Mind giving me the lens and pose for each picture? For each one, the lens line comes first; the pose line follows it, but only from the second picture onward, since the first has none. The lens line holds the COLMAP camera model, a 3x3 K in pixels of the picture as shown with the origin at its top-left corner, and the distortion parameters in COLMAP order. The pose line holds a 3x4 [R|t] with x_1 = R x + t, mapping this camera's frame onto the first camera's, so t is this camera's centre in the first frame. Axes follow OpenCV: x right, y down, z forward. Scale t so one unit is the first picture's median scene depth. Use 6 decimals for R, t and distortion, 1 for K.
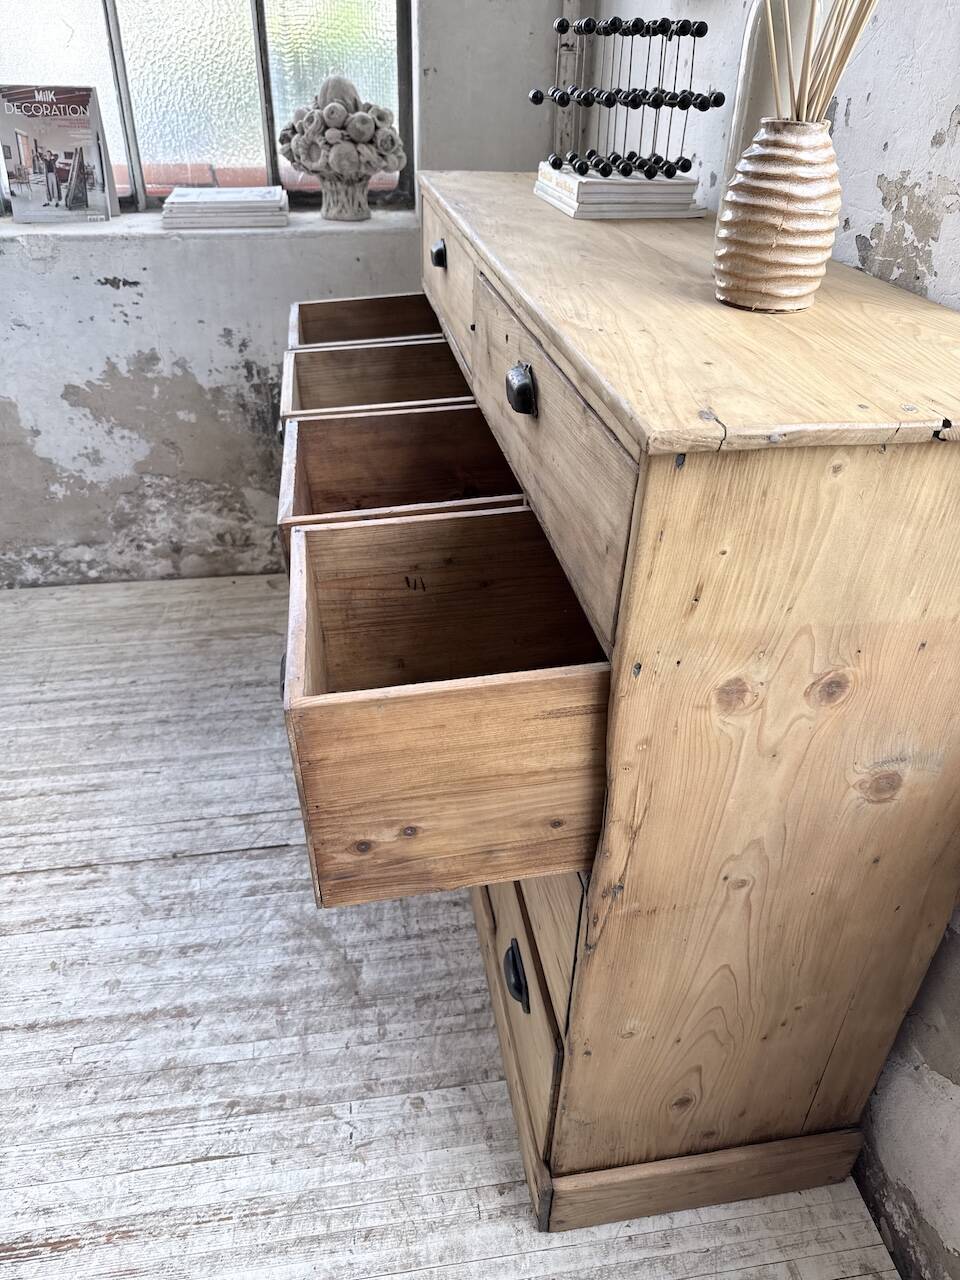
lens RADIAL K [[910.7, 0, 468.3], [0, 910.7, 636.7], [0, 0, 1]] dist [0.050057, -0.086032]
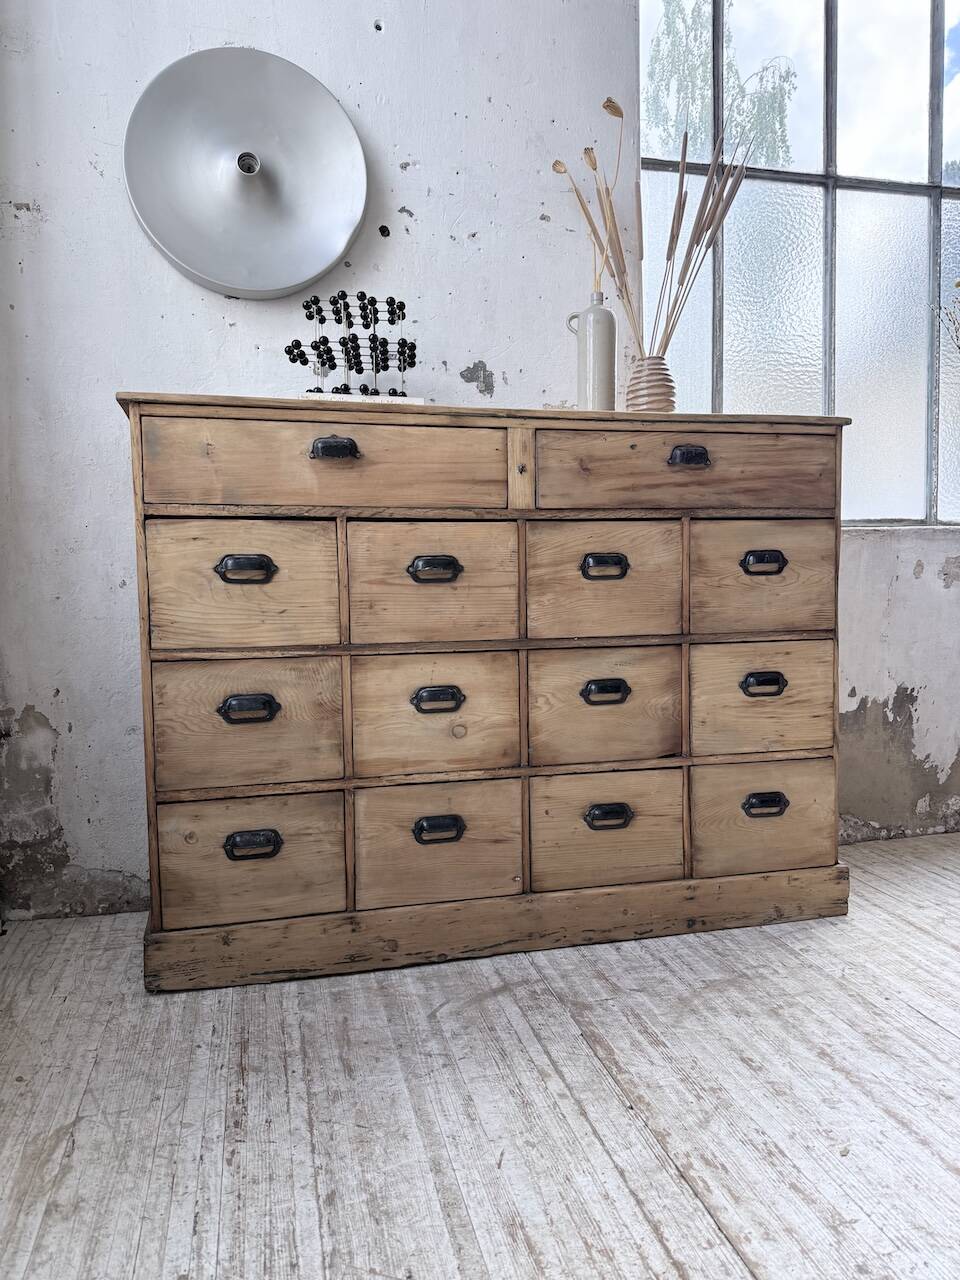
lens RADIAL K [[910.7, 0, 480.1], [0, 910.7, 636.8], [0, 0, 1]] dist [0.050057, -0.086032]
pose [[-0.094591, -0.080136, 0.992286, -1.292904], [0.547955, 0.827986, 0.119101, -0.300524], [-0.831143, 0.554993, -0.034409, 1.153413]]
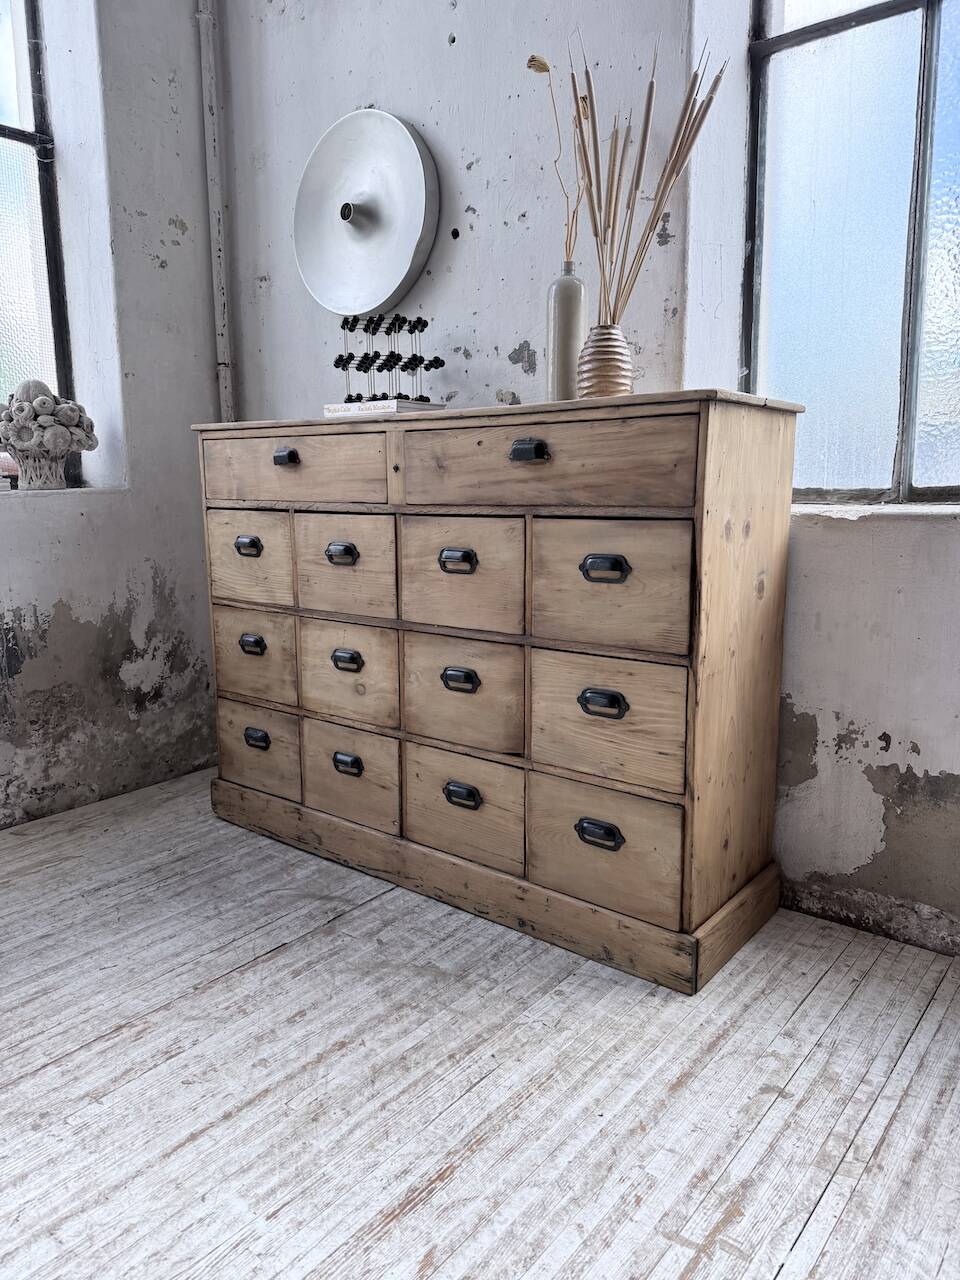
lens RADIAL K [[910.7, 0, 465.4], [0, 910.7, 630.4], [0, 0, 1]] dist [0.050057, -0.086032]
pose [[0.741903, -0.131650, 0.657456, -0.891695], [0.379091, 0.891134, -0.249341, 0.318126], [-0.553055, 0.434222, 0.711042, -0.047921]]
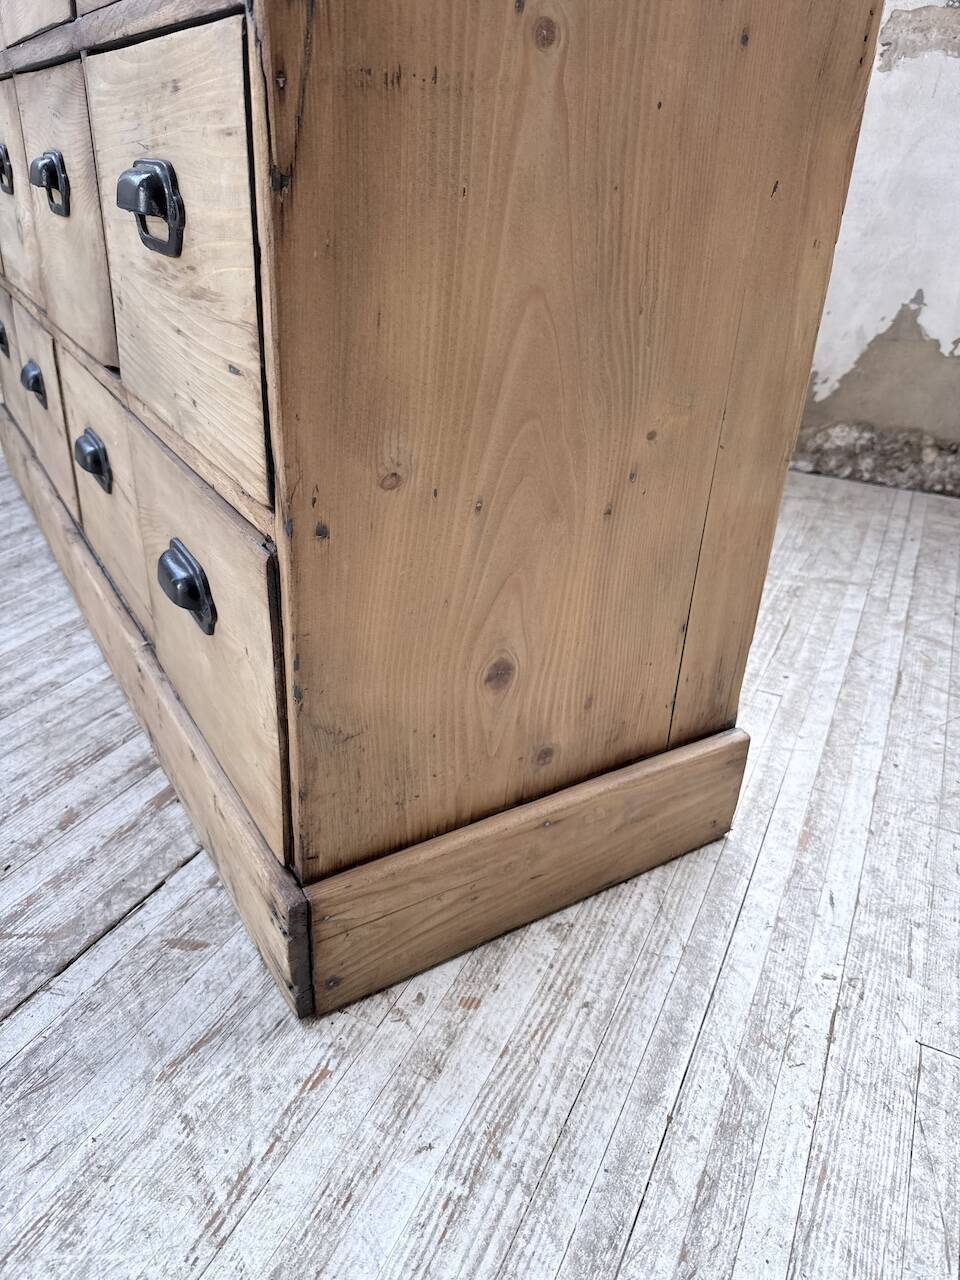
lens RADIAL K [[910.7, 0, 462.9], [0, 910.7, 630.2], [0, 0, 1]] dist [0.050057, -0.086032]
pose [[0.922527, -0.162227, 0.350180, 0.012113], [0.189594, 0.980827, -0.045089, 0.400355], [-0.336152, 0.107988, 0.935596, 0.369856]]
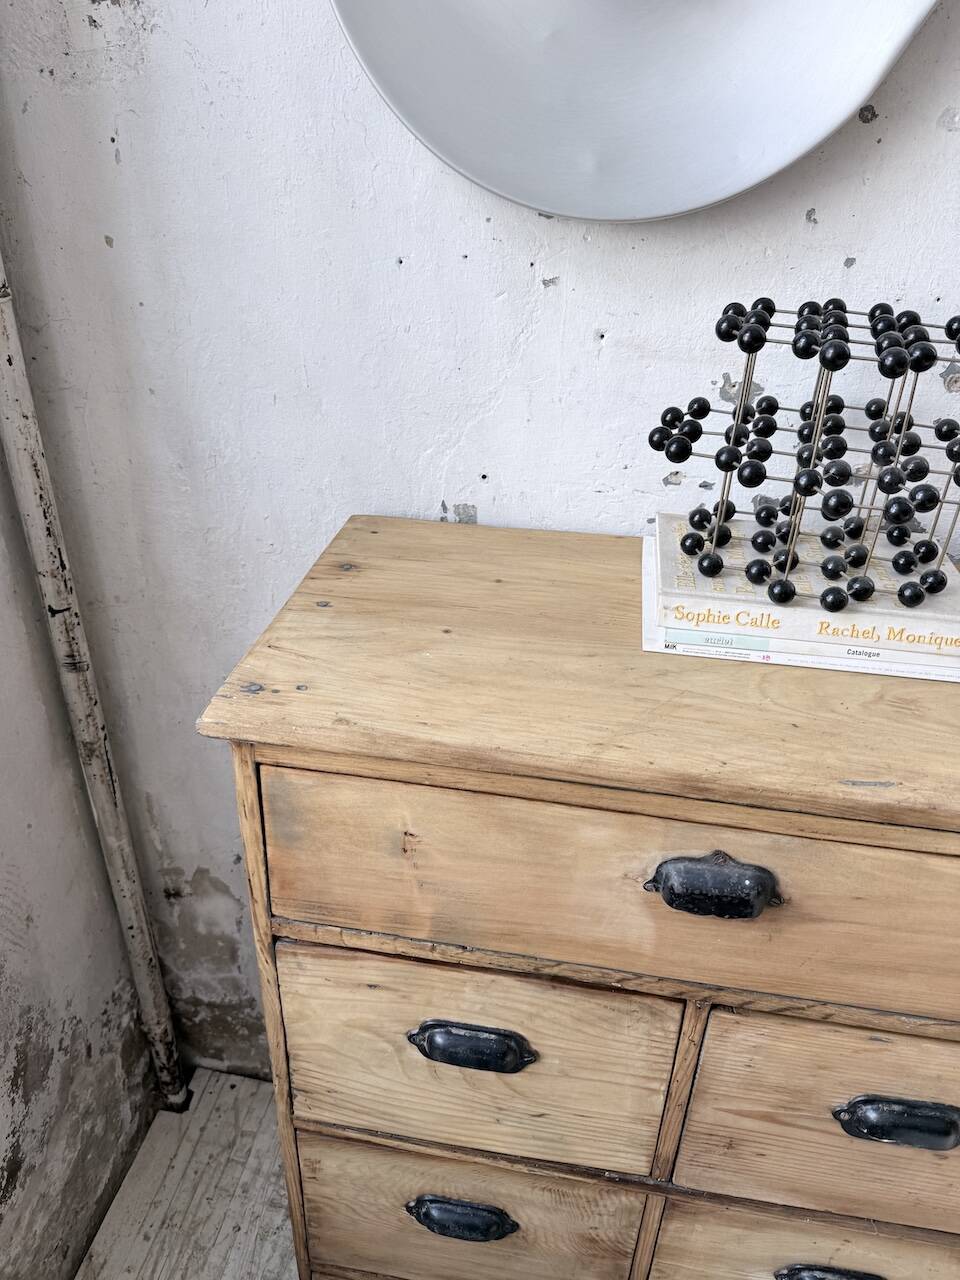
lens RADIAL K [[910.7, 0, 460.1], [0, 910.7, 649.3], [0, 0, 1]] dist [0.050057, -0.086032]
pose [[0.316281, -0.476298, 0.820431, -0.399523], [0.496979, 0.819845, 0.284370, -0.765720], [-0.808071, 0.317796, 0.496012, 0.968612]]
